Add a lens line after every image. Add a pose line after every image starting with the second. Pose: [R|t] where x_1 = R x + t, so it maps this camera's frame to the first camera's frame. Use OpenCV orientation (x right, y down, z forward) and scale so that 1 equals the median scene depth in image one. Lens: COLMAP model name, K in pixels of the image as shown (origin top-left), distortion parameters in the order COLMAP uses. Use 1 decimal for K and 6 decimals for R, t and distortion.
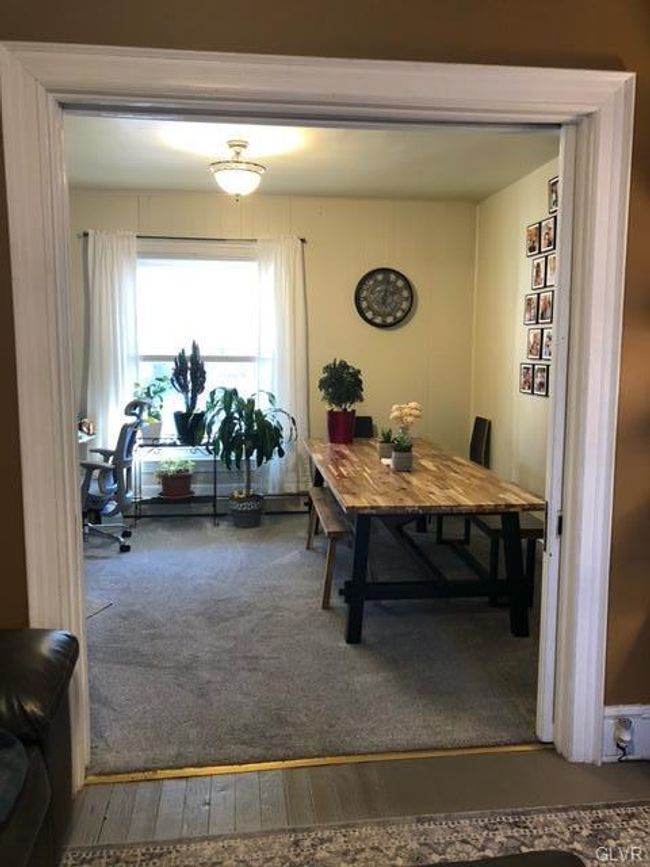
lens RADIAL K [[698.1, 0, 320.7], [0, 698.1, 432.4], [0, 0, 1]] dist [0.010846, -0.003517]
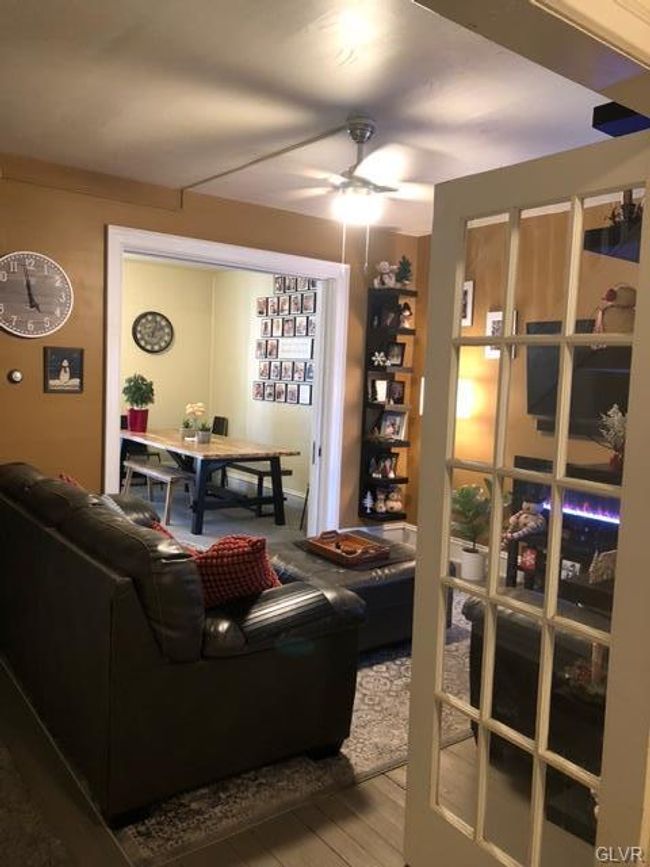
lens RADIAL K [[698.1, 0, 325.9], [0, 698.1, 433.8], [0, 0, 1]] dist [0.010846, -0.003517]
pose [[0.860897, -0.001530, 0.508778, -0.391569], [0.014928, 0.999641, -0.022253, 0.060677], [-0.508561, 0.026753, 0.860610, -0.473242]]
